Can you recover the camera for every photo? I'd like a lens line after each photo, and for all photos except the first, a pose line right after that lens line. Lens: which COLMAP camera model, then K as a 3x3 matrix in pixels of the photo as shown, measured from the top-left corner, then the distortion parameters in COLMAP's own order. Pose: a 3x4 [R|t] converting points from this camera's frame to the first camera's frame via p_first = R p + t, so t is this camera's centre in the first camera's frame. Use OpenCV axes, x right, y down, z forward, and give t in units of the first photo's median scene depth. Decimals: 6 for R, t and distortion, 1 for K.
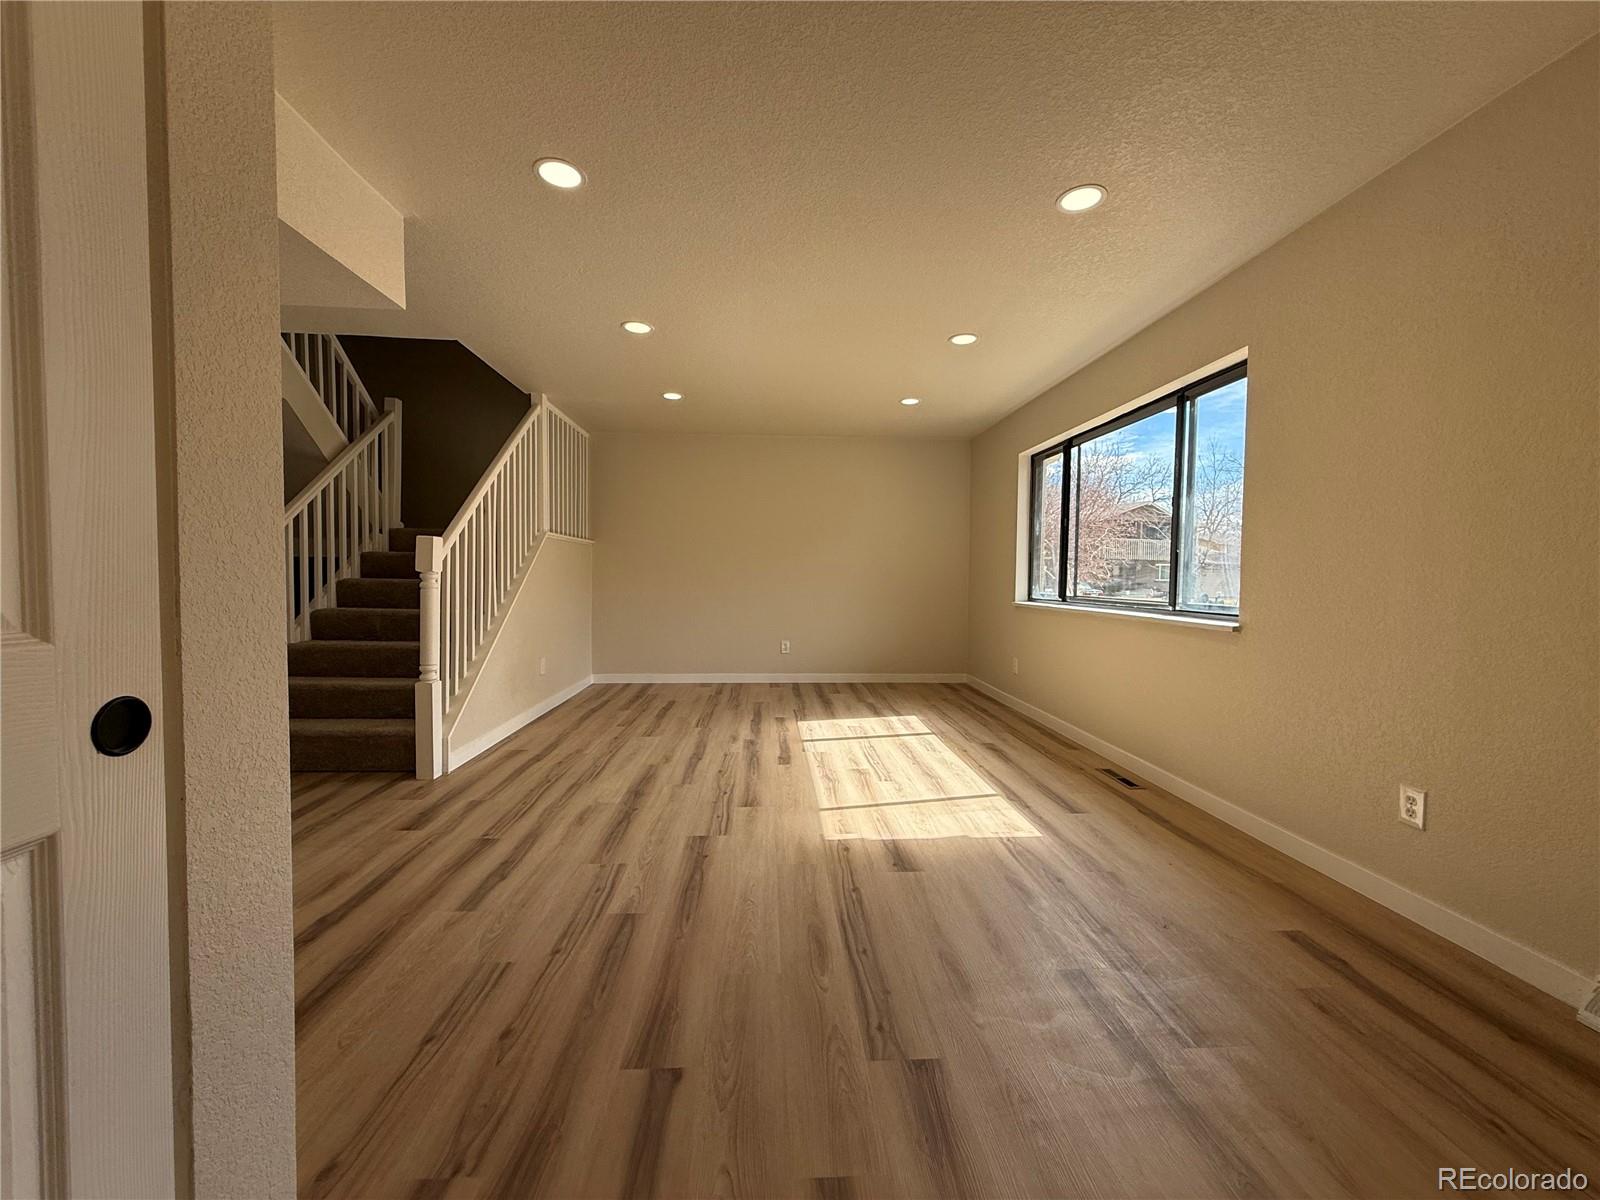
lens RADIAL K [[634.2, 0, 800.0], [0, 634.2, 600.0], [0, 0, 1]] dist [-0.000948, 0.000350]
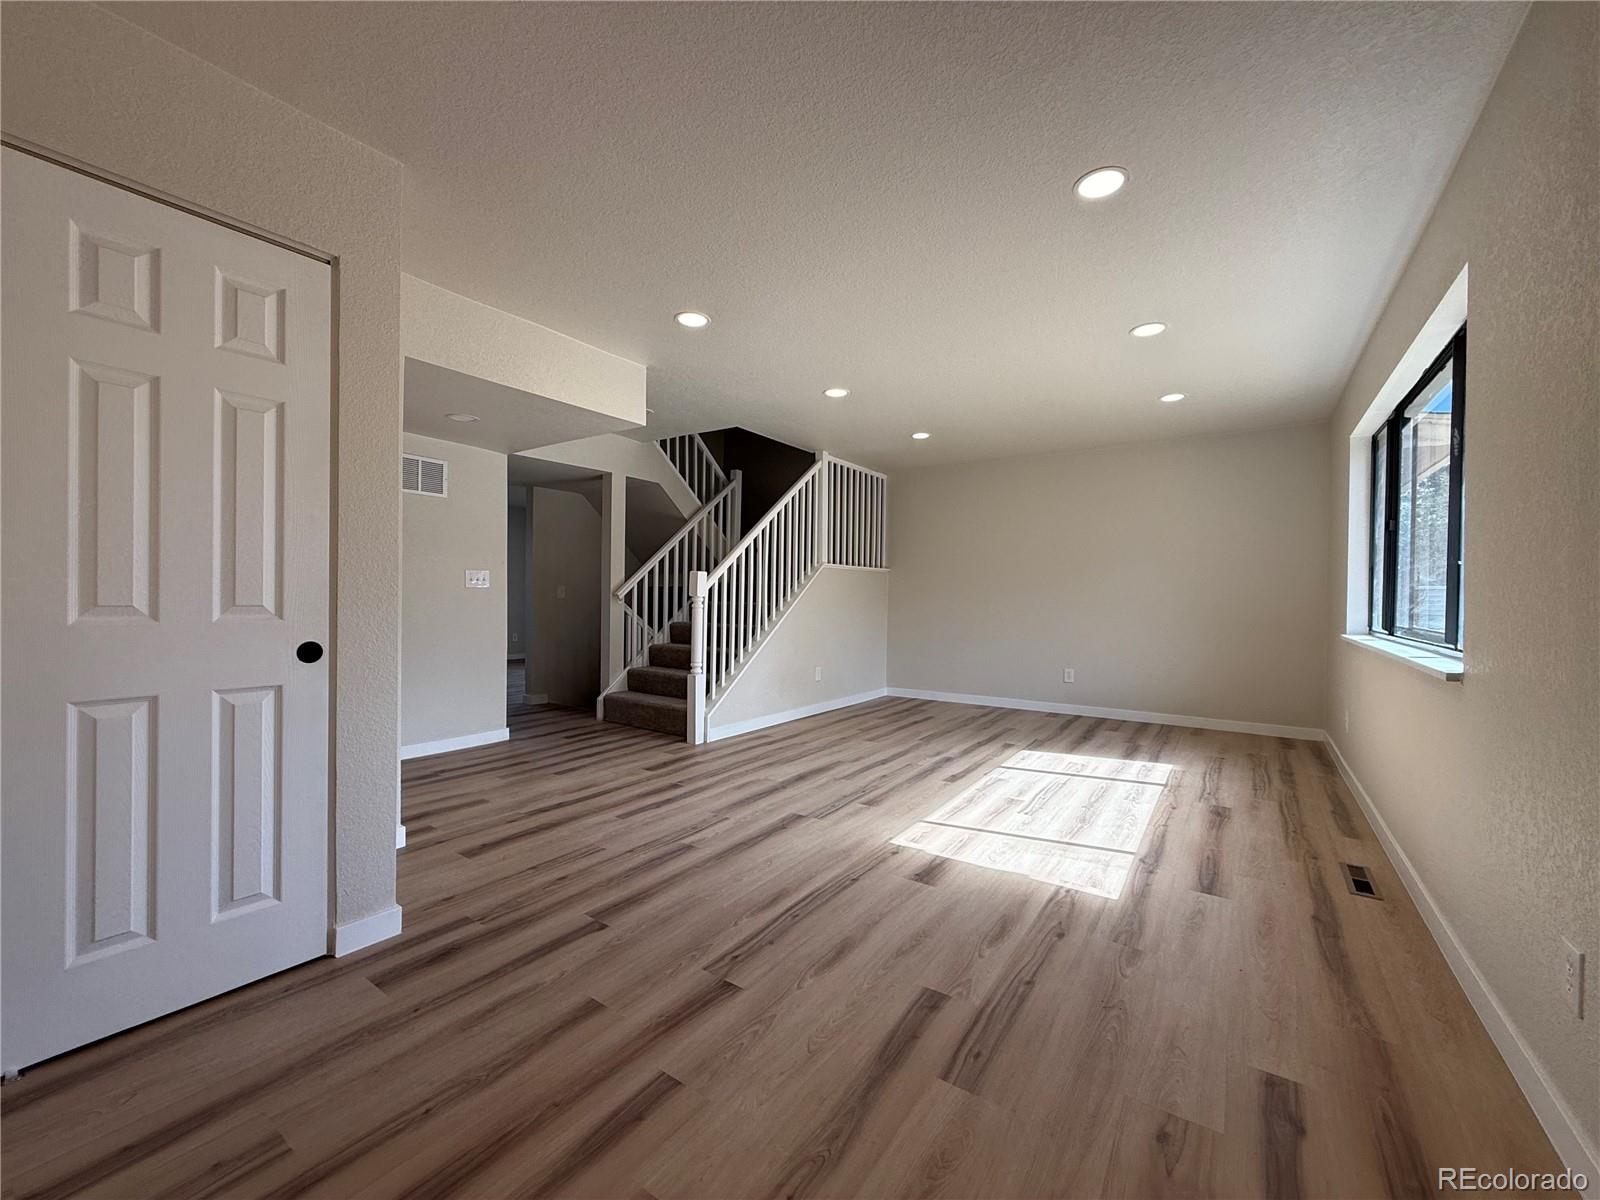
lens RADIAL K [[634.2, 0, 800.0], [0, 634.2, 600.0], [0, 0, 1]] dist [-0.000948, 0.000350]
pose [[0.787719, 0.001627, -0.616032, 0.491063], [-0.025276, 0.999240, -0.029681, 0.000384], [0.615516, 0.038951, 0.787161, 0.030553]]
